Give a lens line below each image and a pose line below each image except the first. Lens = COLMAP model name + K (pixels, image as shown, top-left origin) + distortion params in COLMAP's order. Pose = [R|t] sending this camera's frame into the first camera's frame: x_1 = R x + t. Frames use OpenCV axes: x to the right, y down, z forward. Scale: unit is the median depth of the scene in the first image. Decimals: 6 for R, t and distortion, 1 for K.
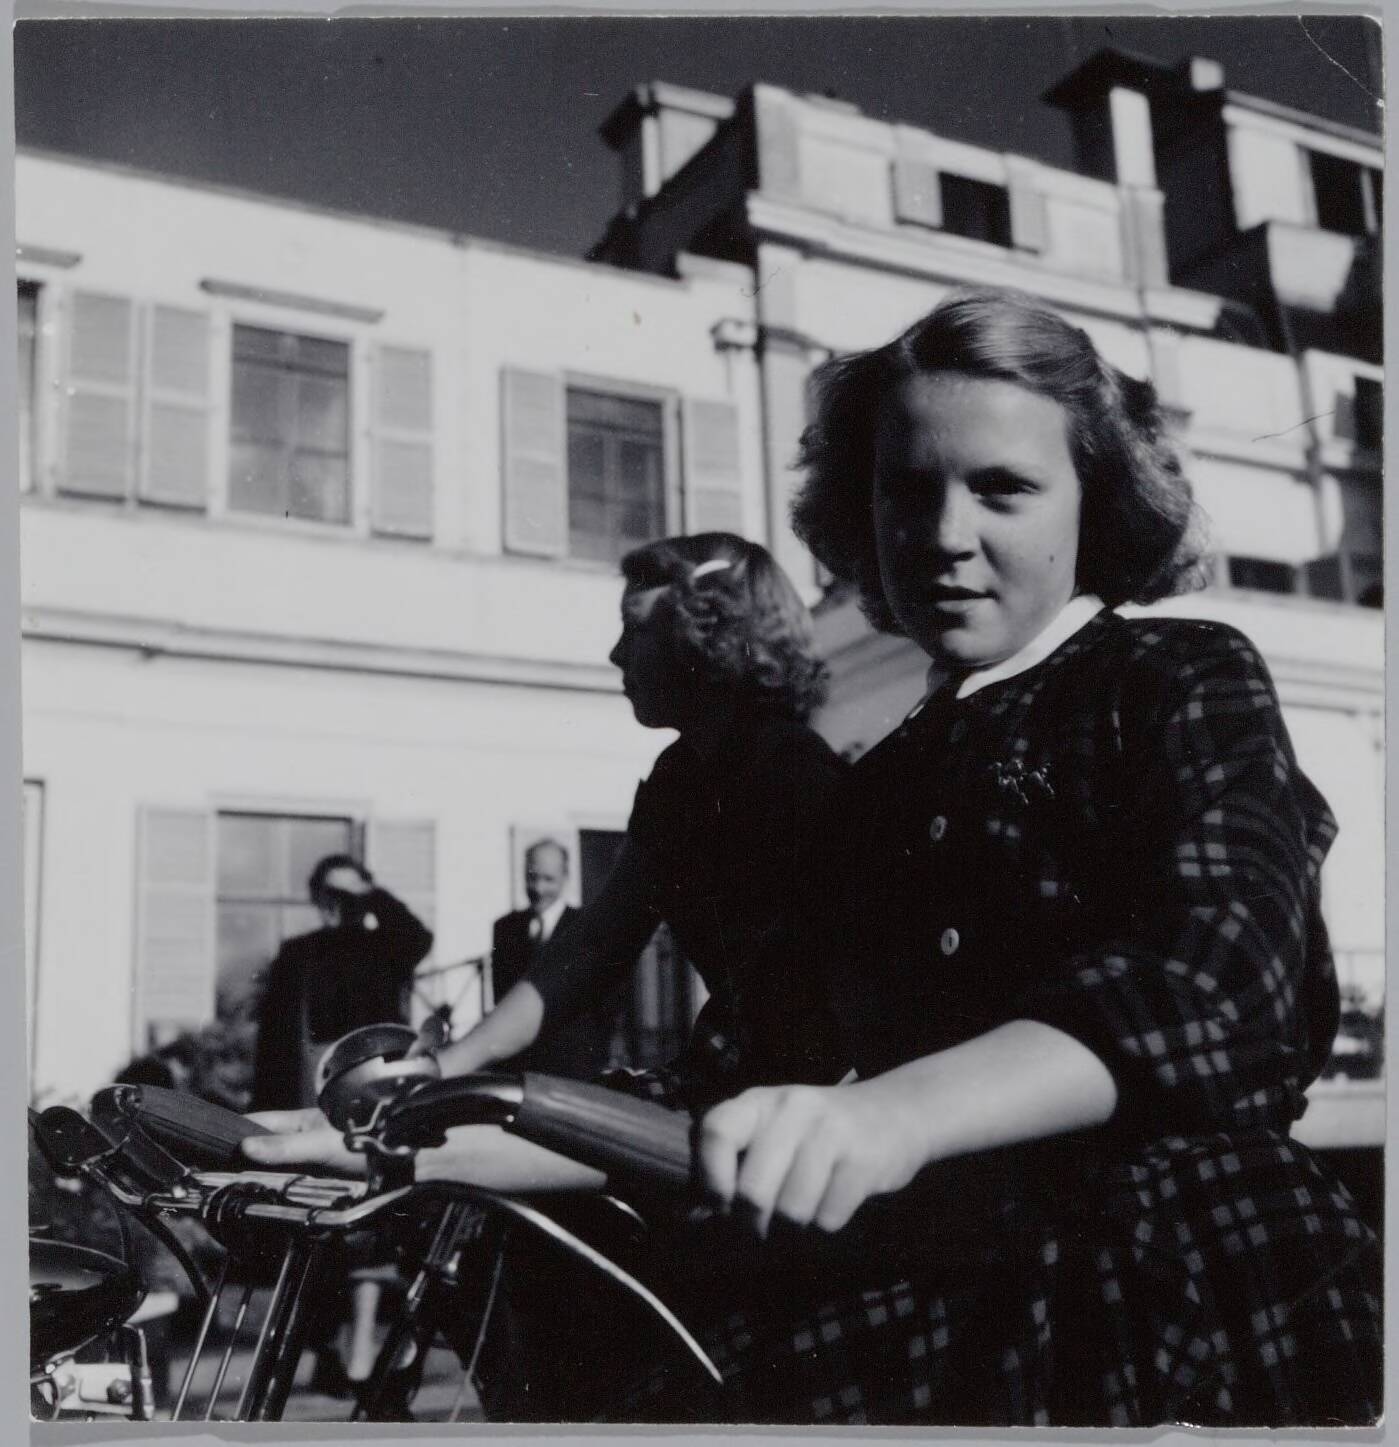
lens RADIAL K [[2021.7, 0, 699.5], [0, 2021.7, 723.5], [0, 0, 1]] dist [-0.010741, -0.014392]
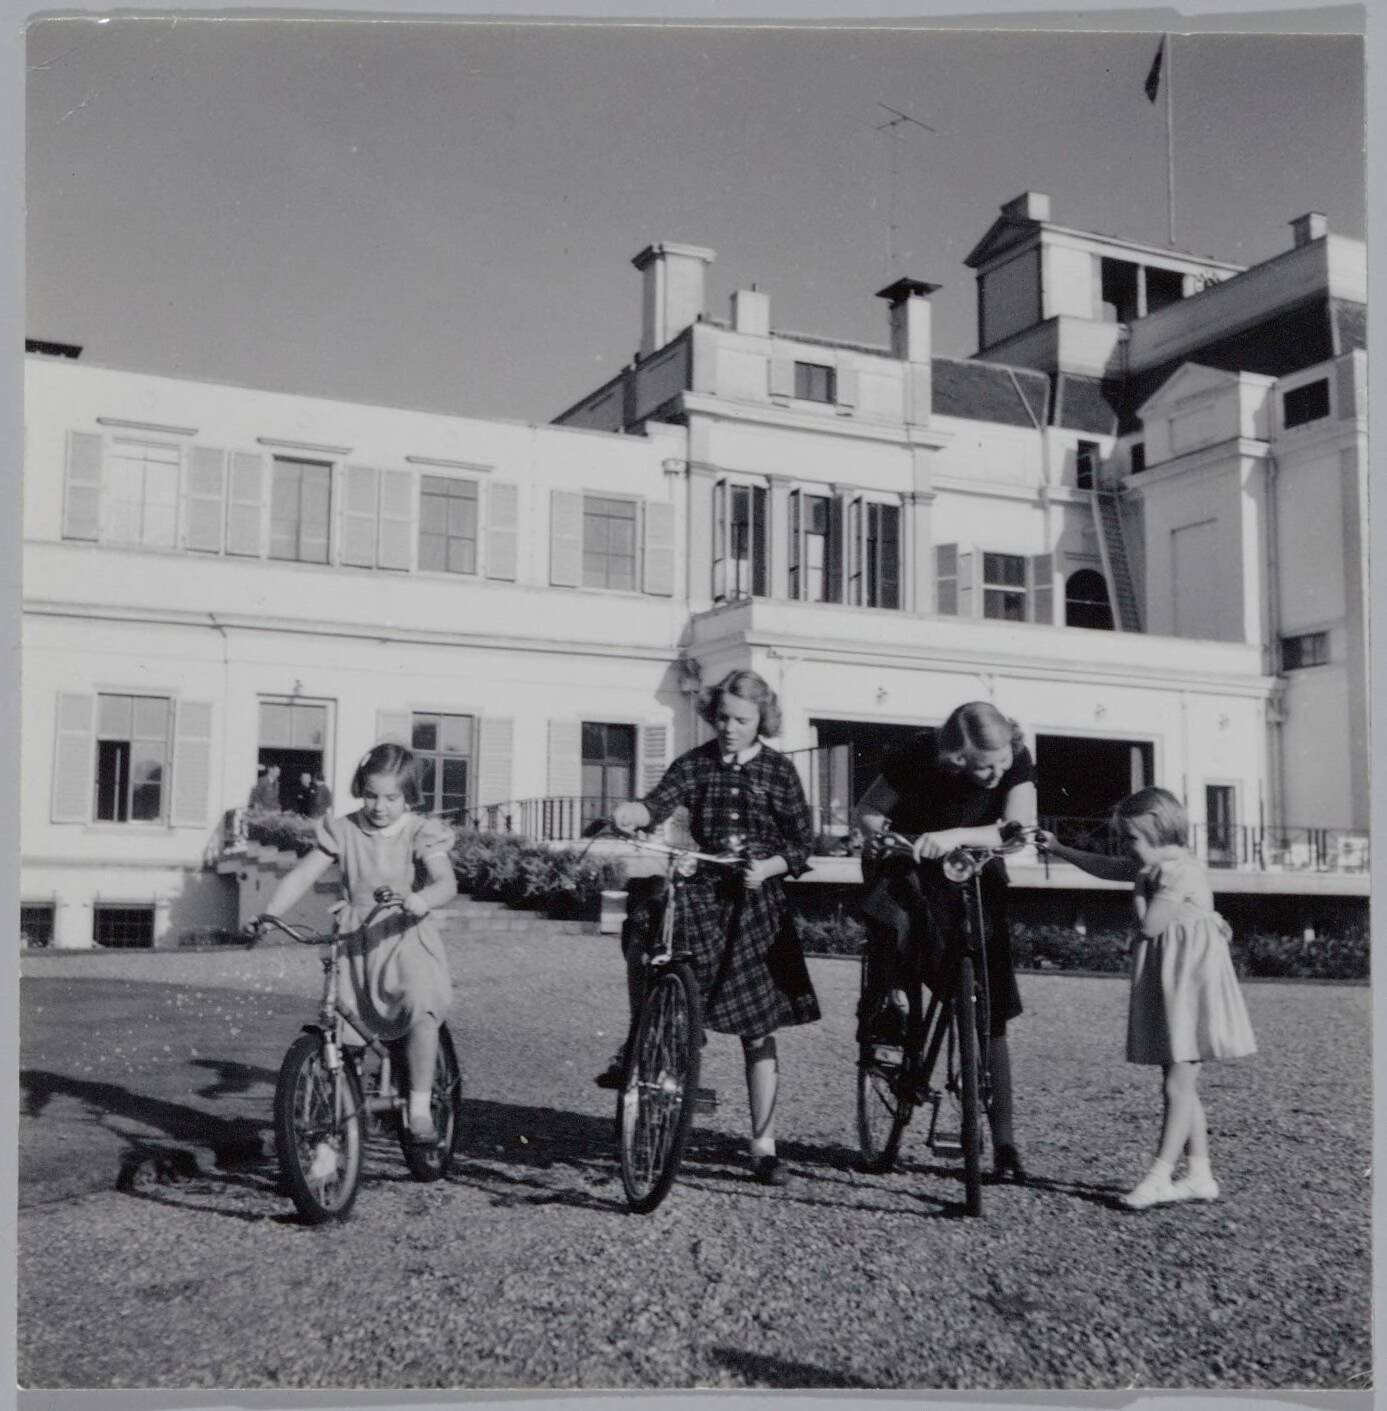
lens RADIAL K [[1866.9, 0, 706.5], [0, 1866.9, 711.5], [0, 0, 1]] dist [0.029281, 0.061573]
pose [[0.998629, 0.042610, -0.030401, 0.113165], [-0.039091, 0.993359, 0.108215, -0.154925], [0.034810, -0.106879, 0.993663, -0.808391]]
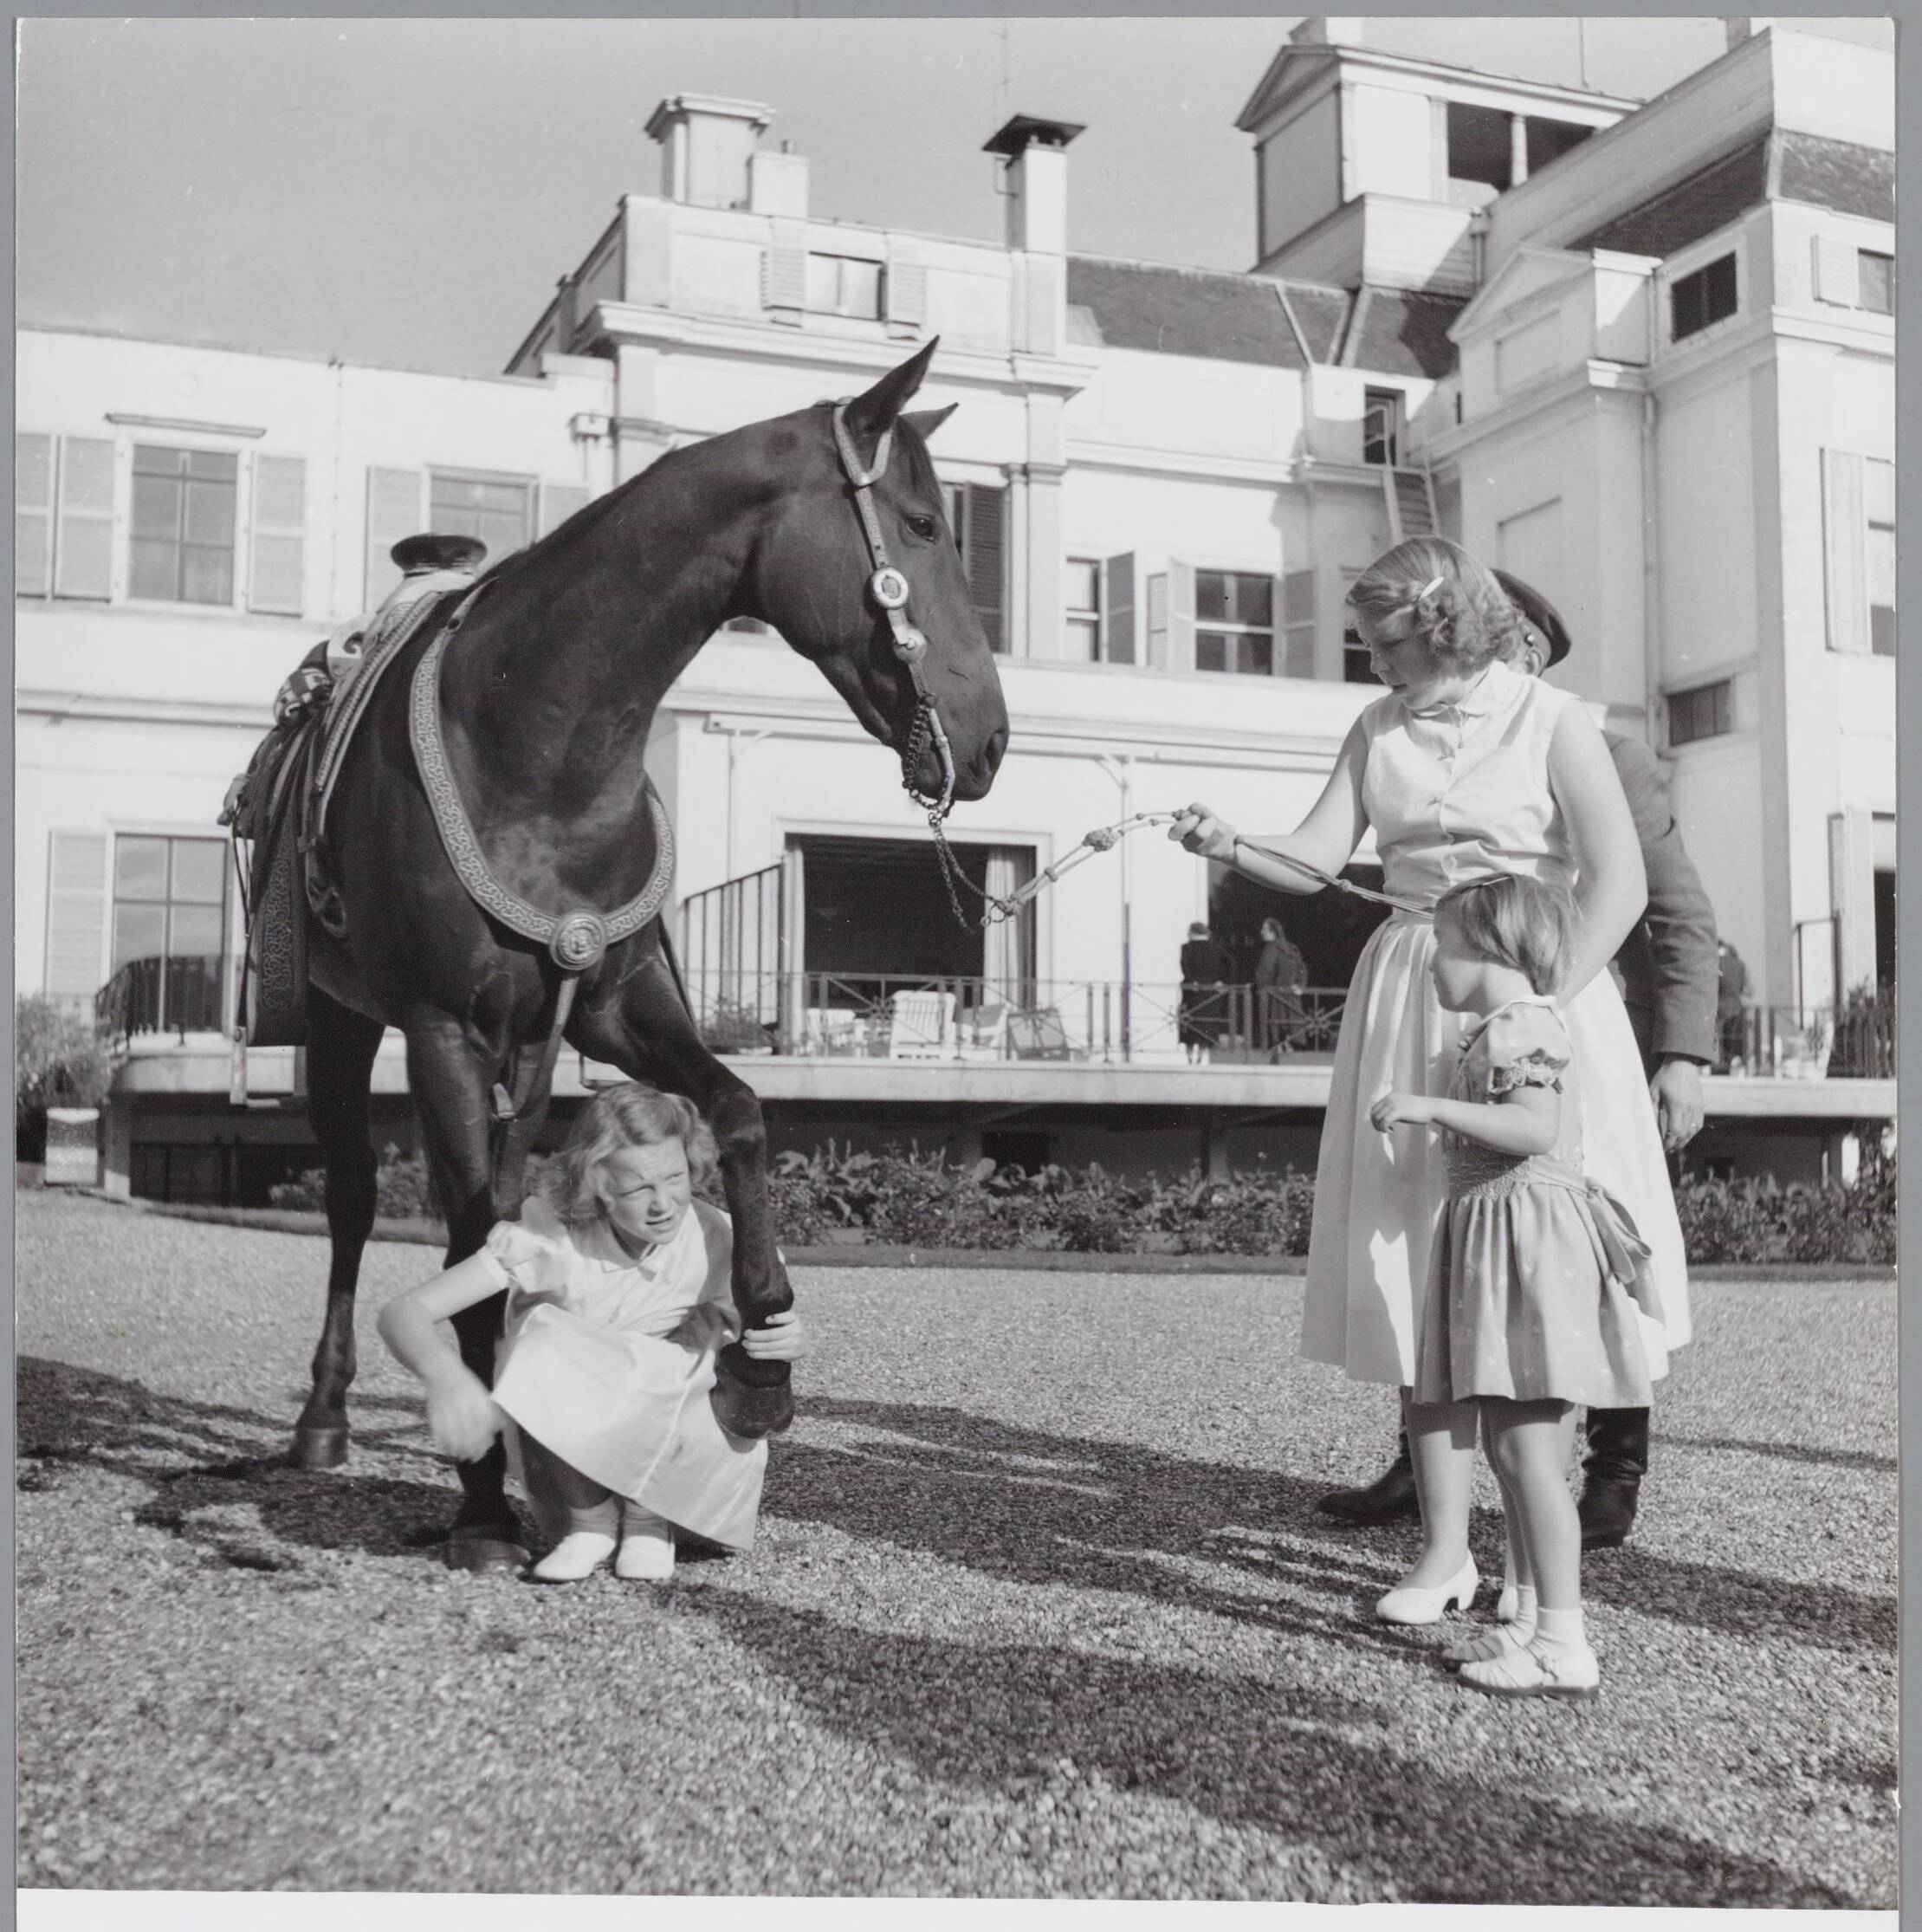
lens RADIAL K [[2574.9, 0, 961.0], [0, 2574.9, 966.0], [0, 0, 1]] dist [0.014255, 0.020389]
pose [[0.990375, 0.028698, -0.135403, 0.446937], [-0.009692, 0.990246, 0.138990, -0.092037], [0.138071, -0.136340, 0.980993, -0.492215]]
